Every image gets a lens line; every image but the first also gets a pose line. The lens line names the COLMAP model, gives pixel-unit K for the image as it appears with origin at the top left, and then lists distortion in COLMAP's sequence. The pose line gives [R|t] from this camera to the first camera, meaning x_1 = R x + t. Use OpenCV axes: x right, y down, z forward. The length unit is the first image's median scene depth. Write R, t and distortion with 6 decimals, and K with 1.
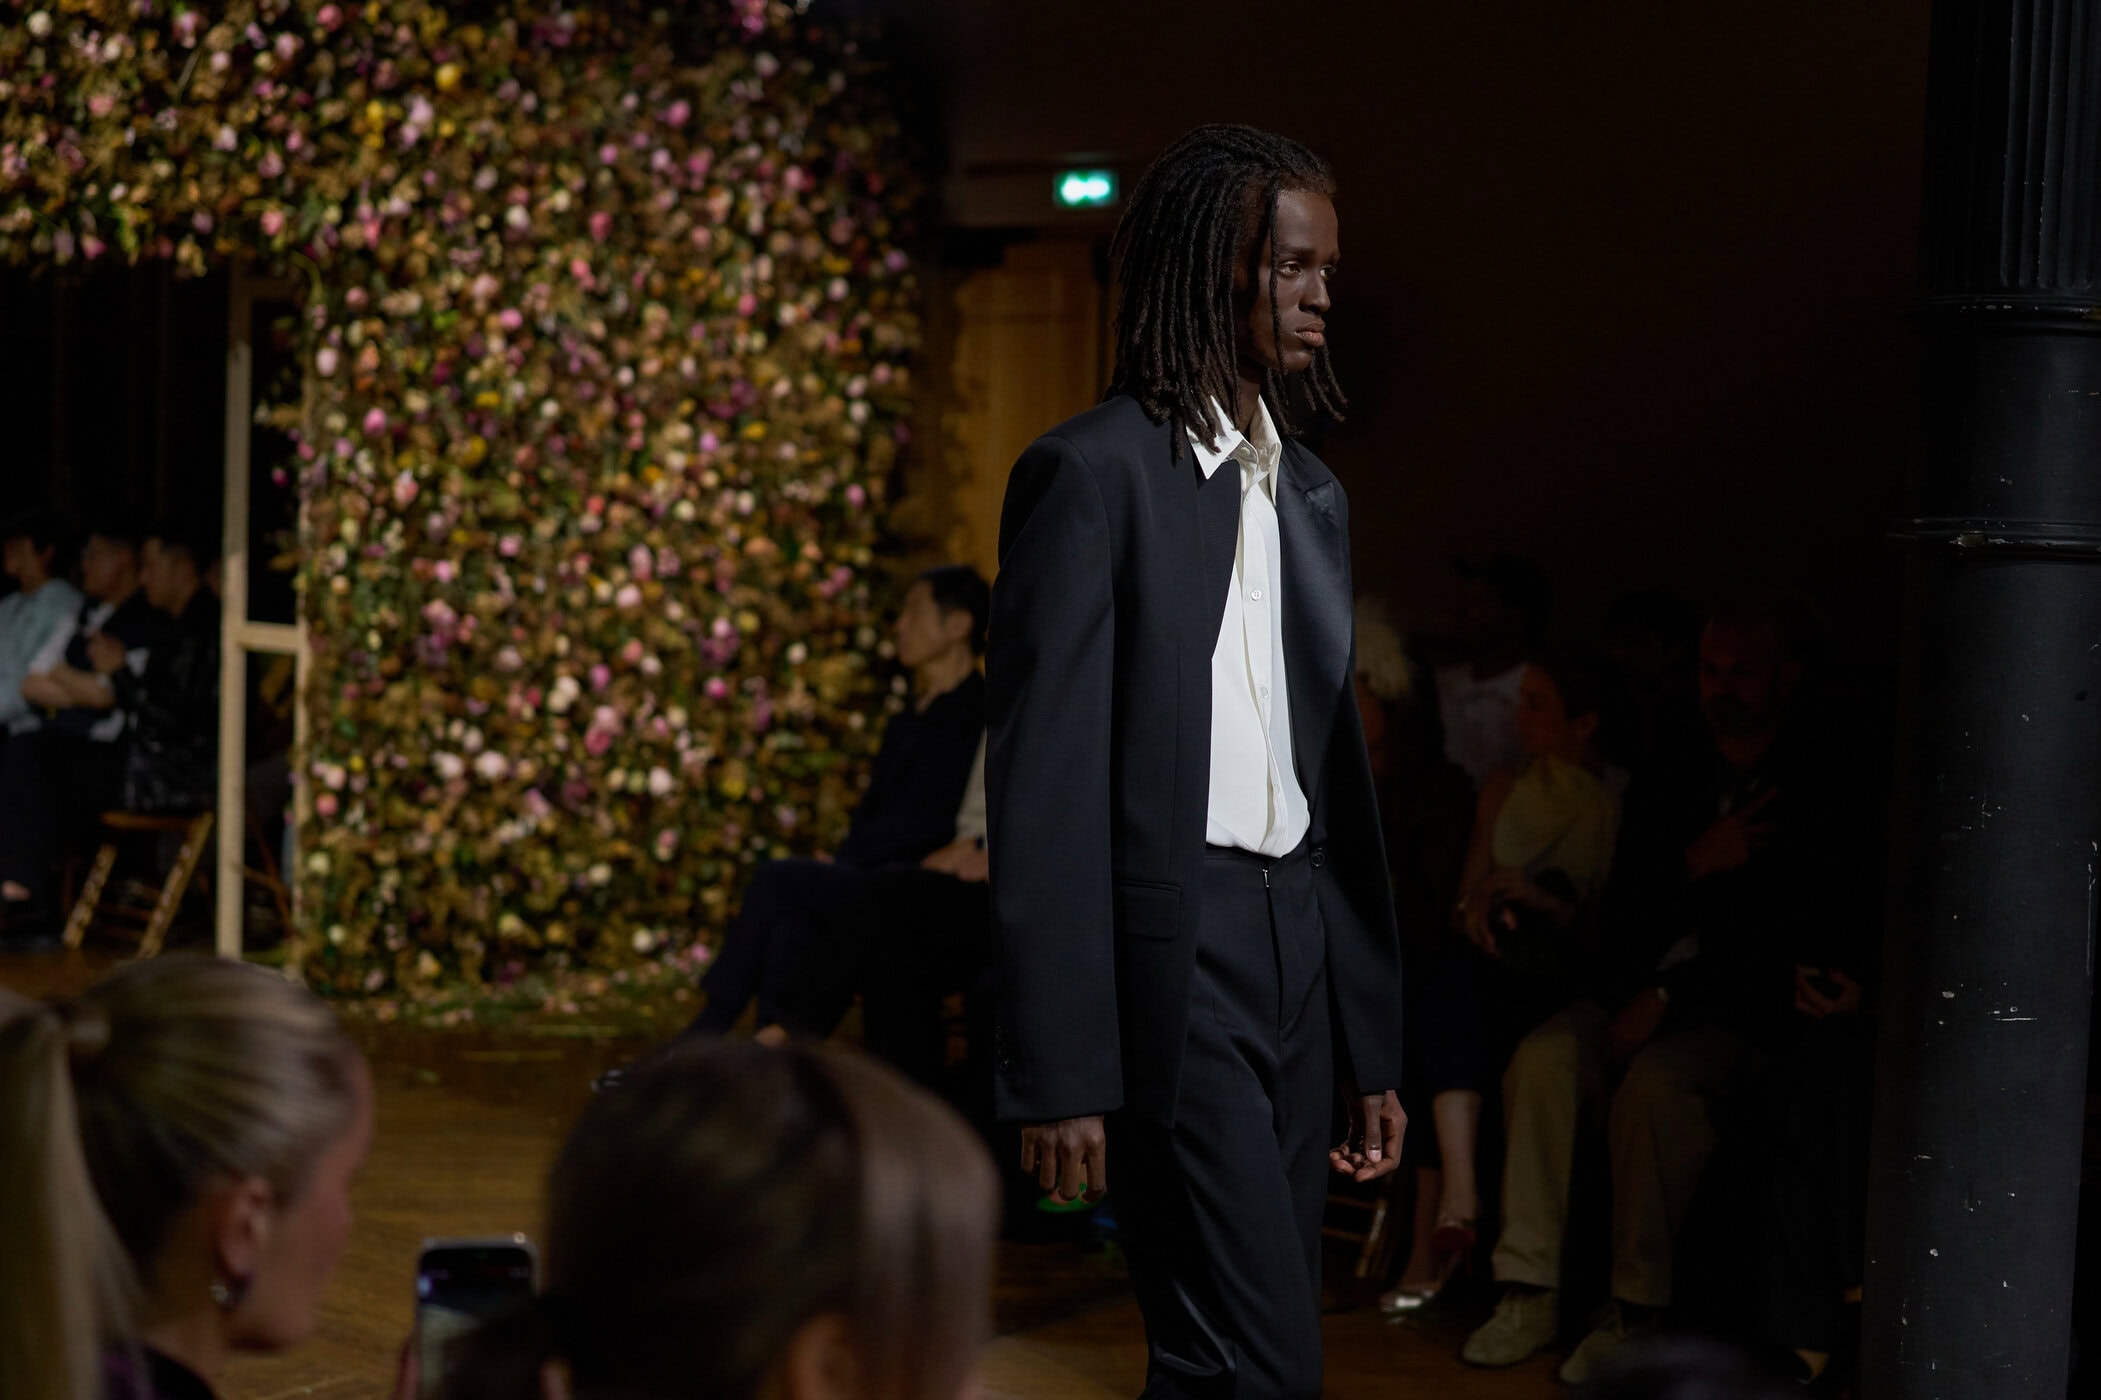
lens RADIAL K [[3097.5, 0, 1050.5], [0, 3097.5, 700.0], [0, 0, 1]] dist [-0.039134, 0.109258]
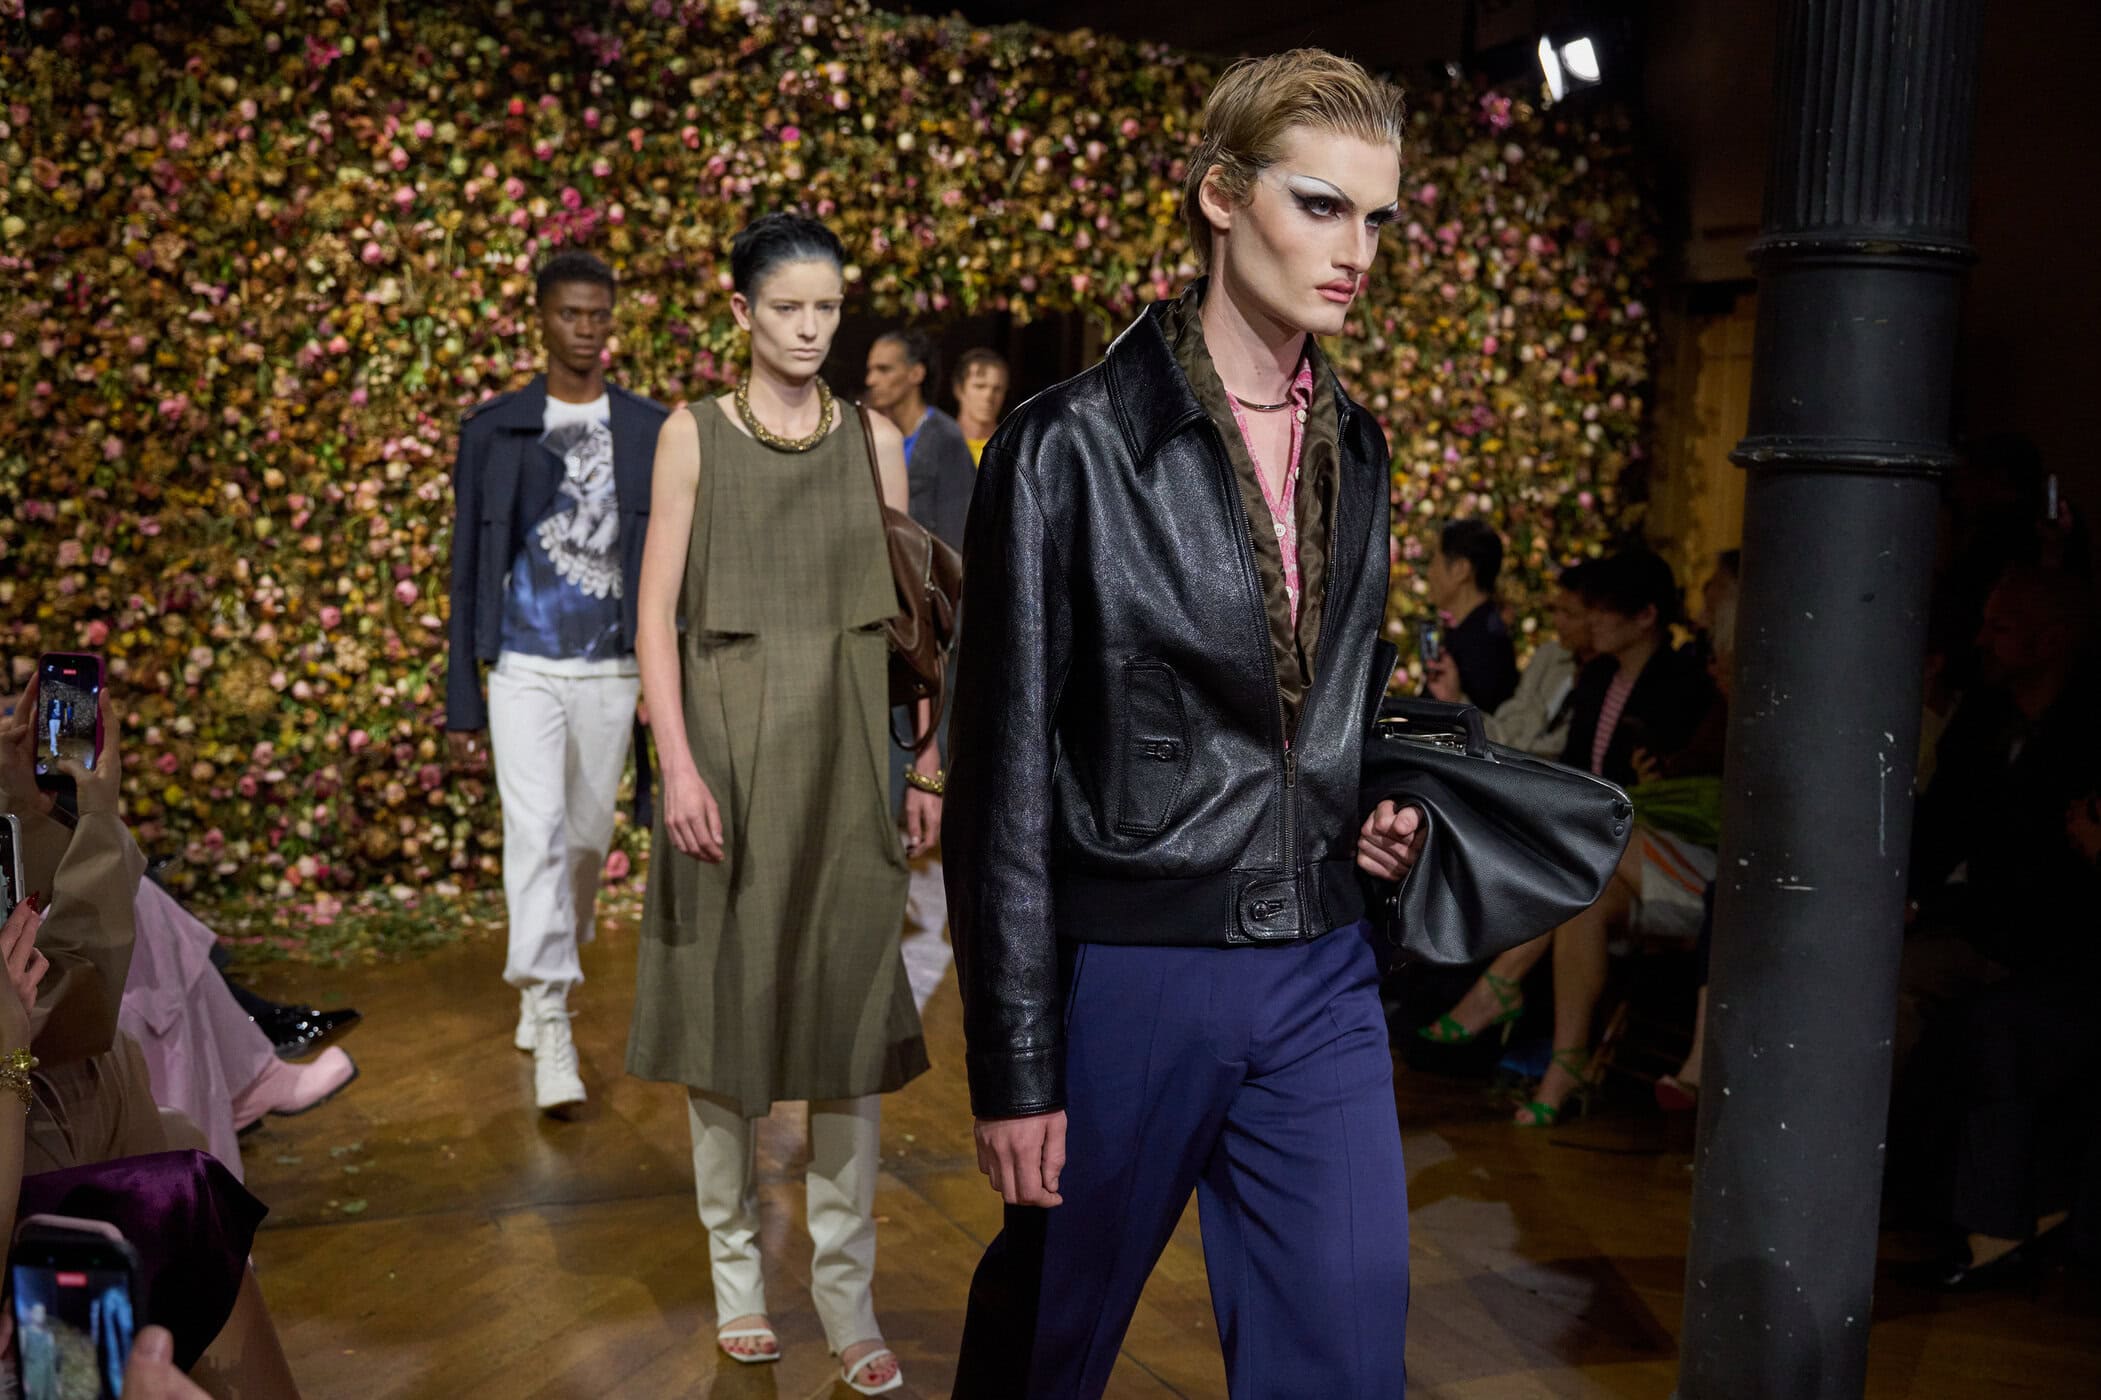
lens RADIAL K [[2403.4, 0, 1050.5], [0, 2403.4, 700.0], [0, 0, 1]] dist [0.018526, -0.046313]
pose [[0.902786, 0.046355, -0.427585, 0.191799], [-0.046546, 0.998866, 0.010014, 0.017455], [0.427564, 0.010862, 0.903920, 0.045254]]
